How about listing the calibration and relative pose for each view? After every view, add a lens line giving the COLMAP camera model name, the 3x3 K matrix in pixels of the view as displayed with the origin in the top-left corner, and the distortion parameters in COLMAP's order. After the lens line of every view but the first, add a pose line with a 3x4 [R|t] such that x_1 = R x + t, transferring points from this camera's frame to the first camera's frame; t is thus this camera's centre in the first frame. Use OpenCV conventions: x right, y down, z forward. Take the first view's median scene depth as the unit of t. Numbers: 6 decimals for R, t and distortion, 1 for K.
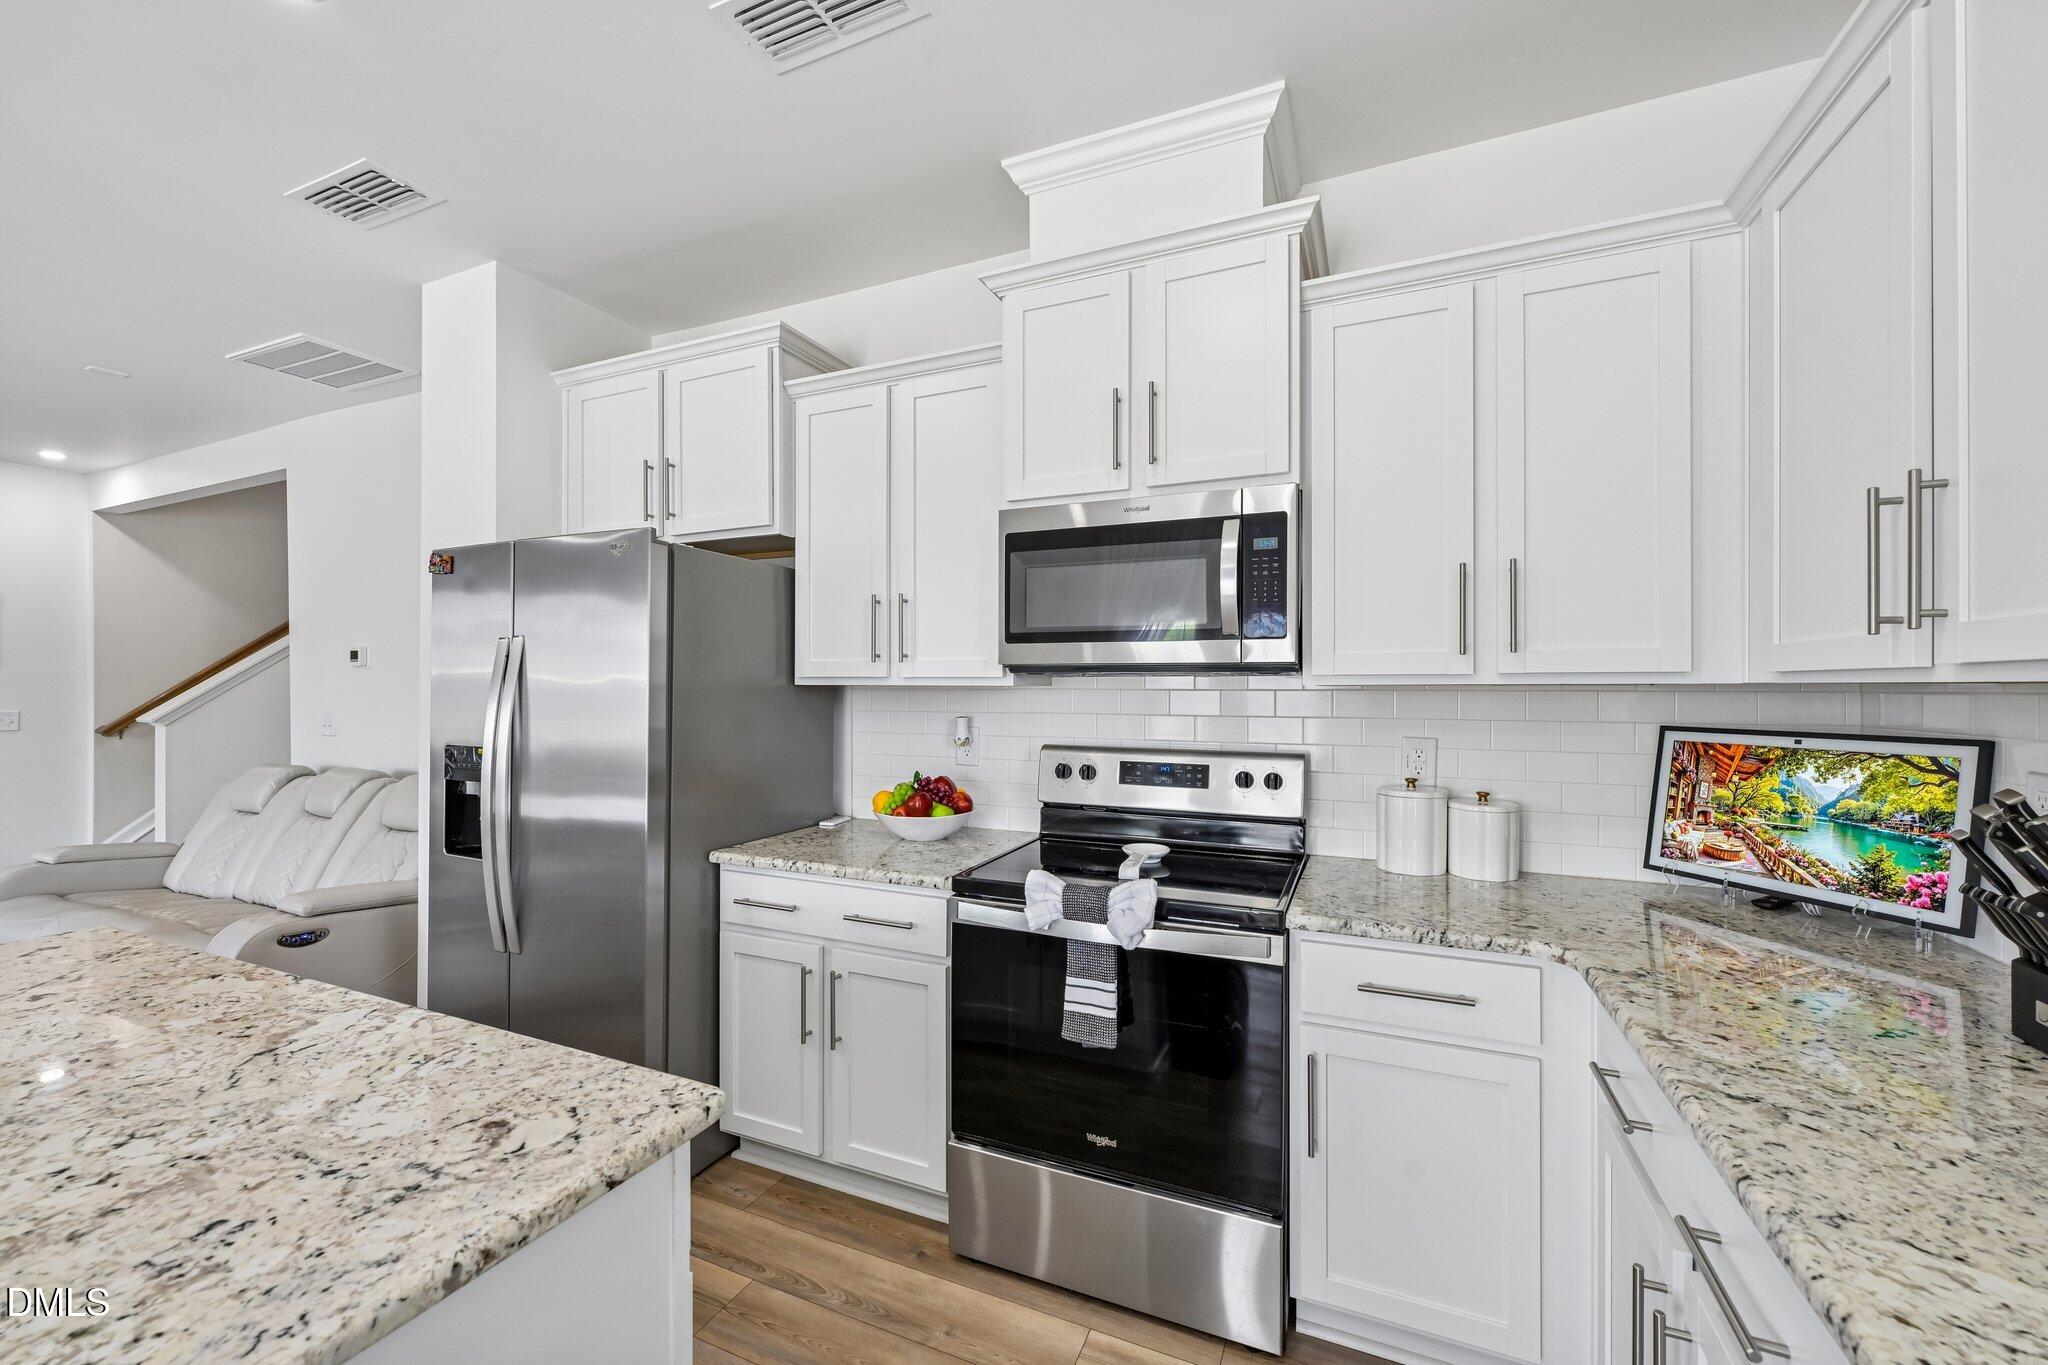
lens RADIAL K [[816.7, 0, 1029.5], [0, 816.7, 682.2], [0, 0, 1]] dist [-0.001024, -0.000291]
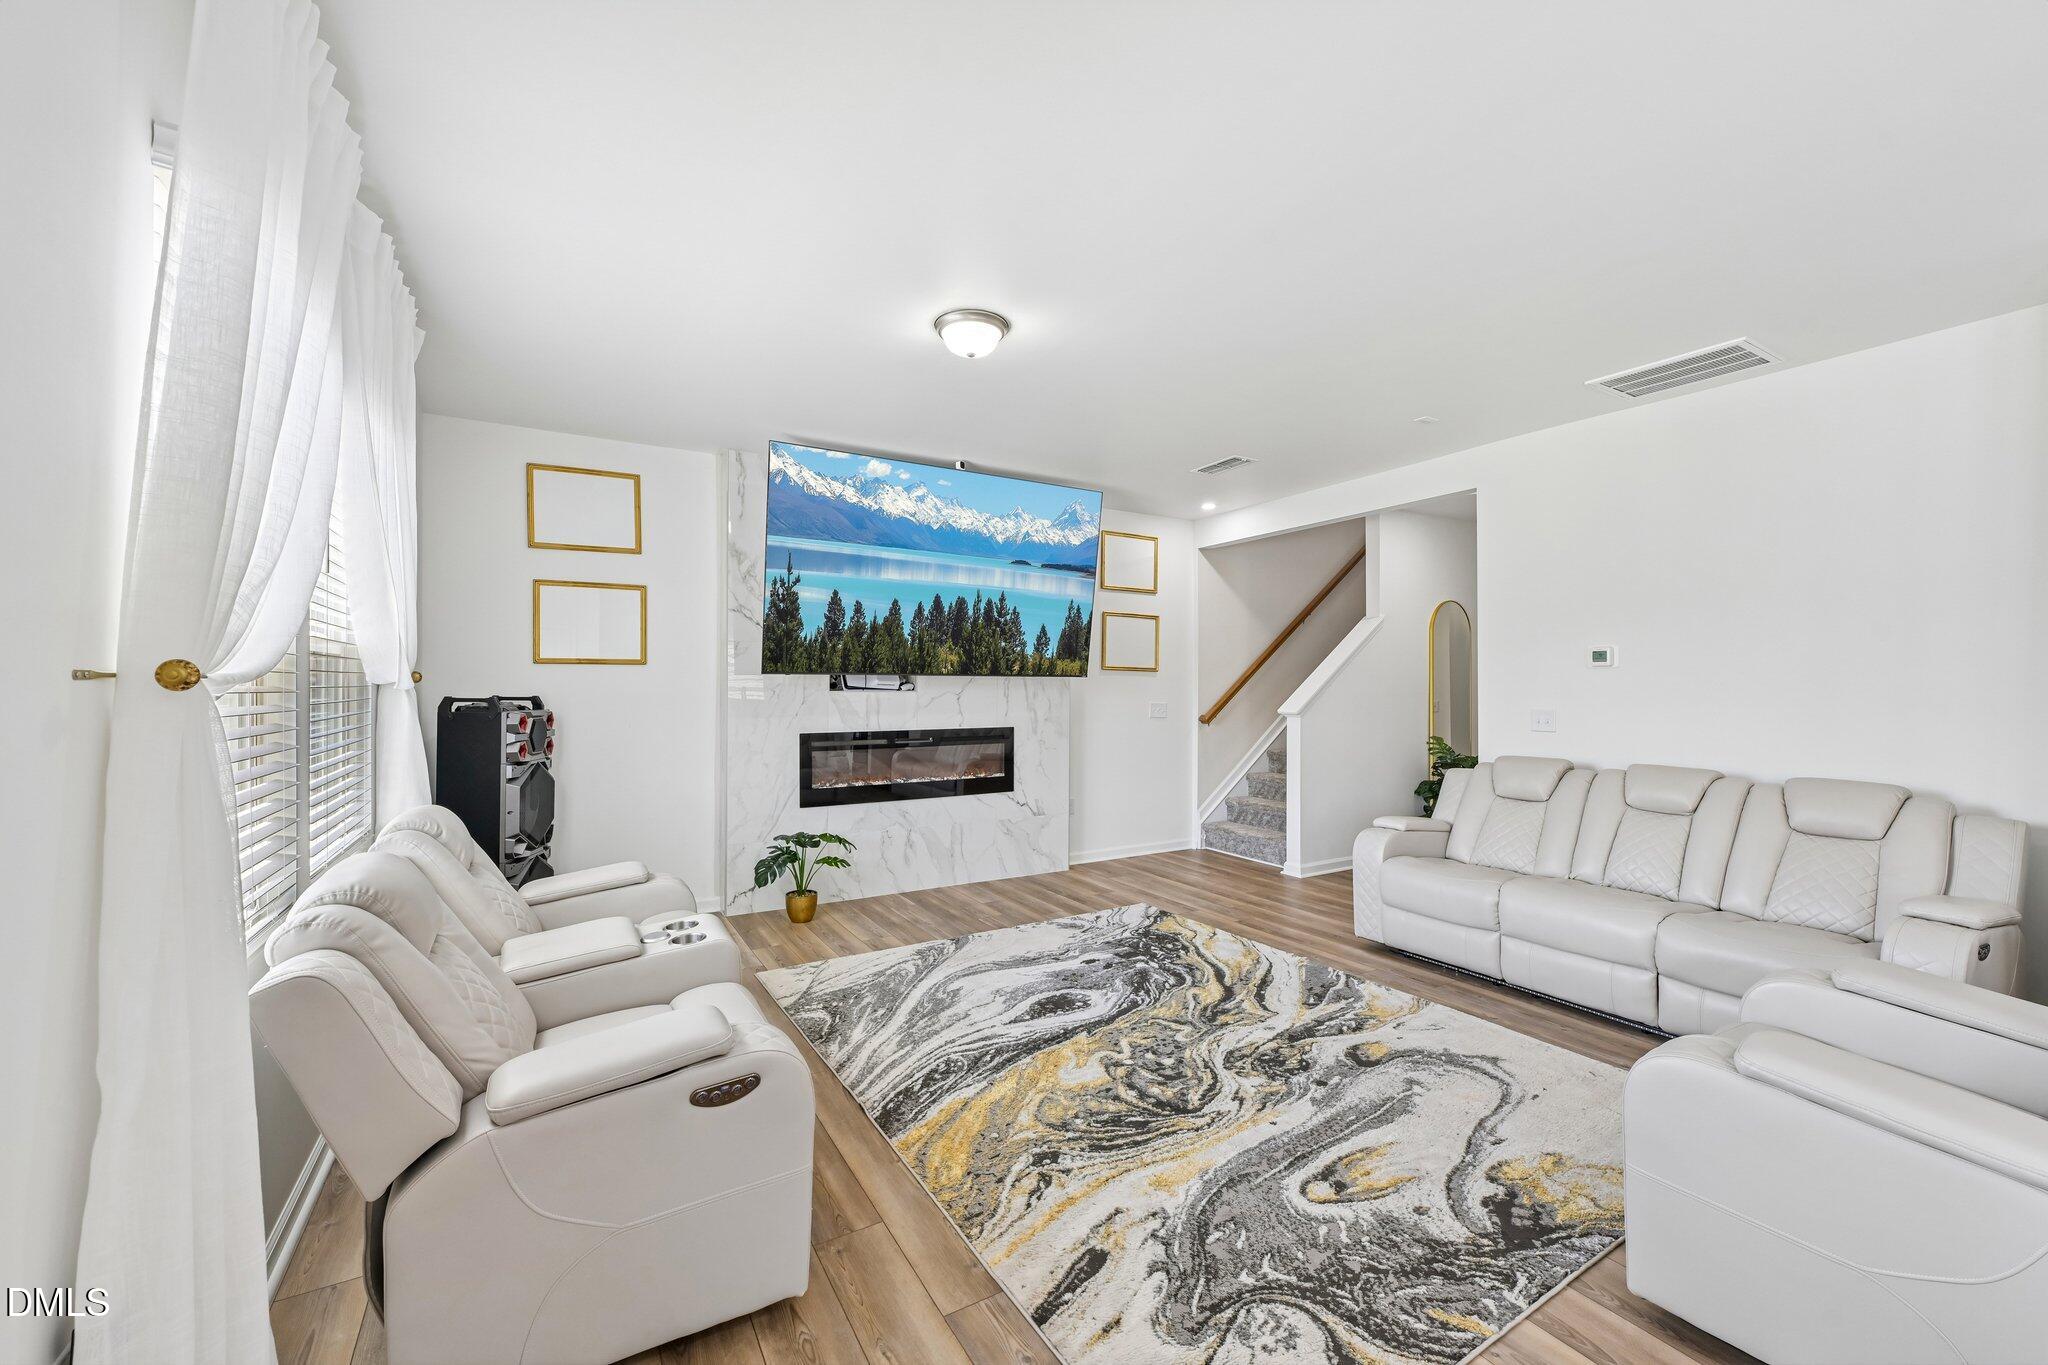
lens RADIAL K [[816.7, 0, 1022.5], [0, 816.7, 685.7], [0, 0, 1]] dist [-0.001024, -0.000291]
pose [[0.817372, 0.004265, -0.576094, -1.036388], [-0.001207, 0.999983, 0.005689, -0.000319], [0.576109, -0.003955, 0.817363, -0.348400]]
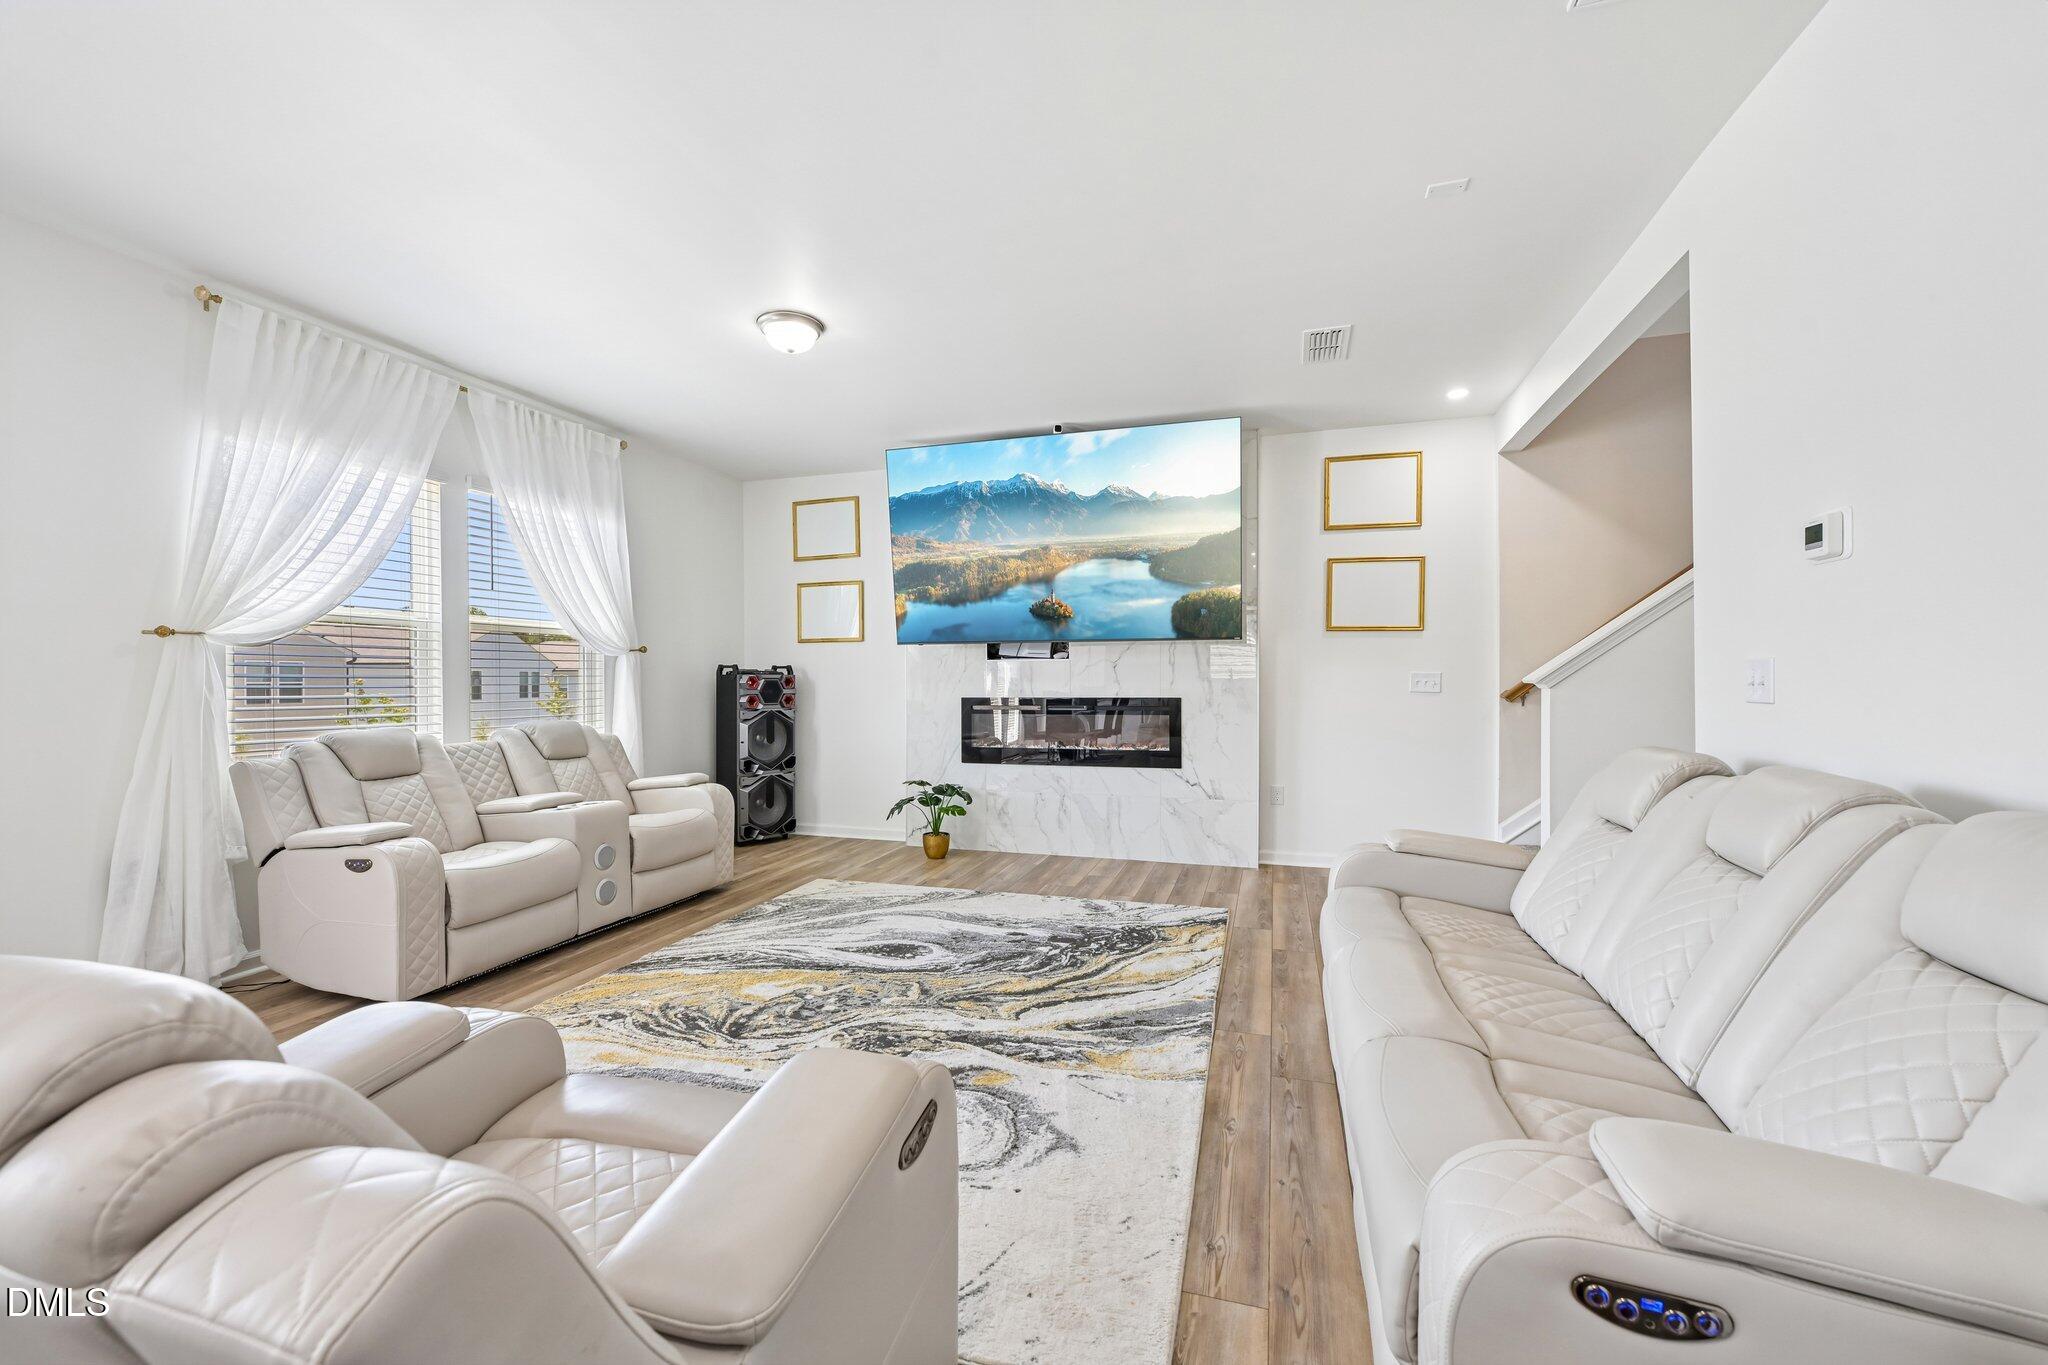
lens RADIAL K [[816.7, 0, 1017.4], [0, 816.7, 686.2], [0, 0, 1]] dist [-0.001024, -0.000291]
pose [[0.112280, 0.008676, -0.993639, -0.503534], [0.007564, 0.999925, 0.009586, 0.059650], [0.993648, -0.008592, 0.112206, 0.600154]]
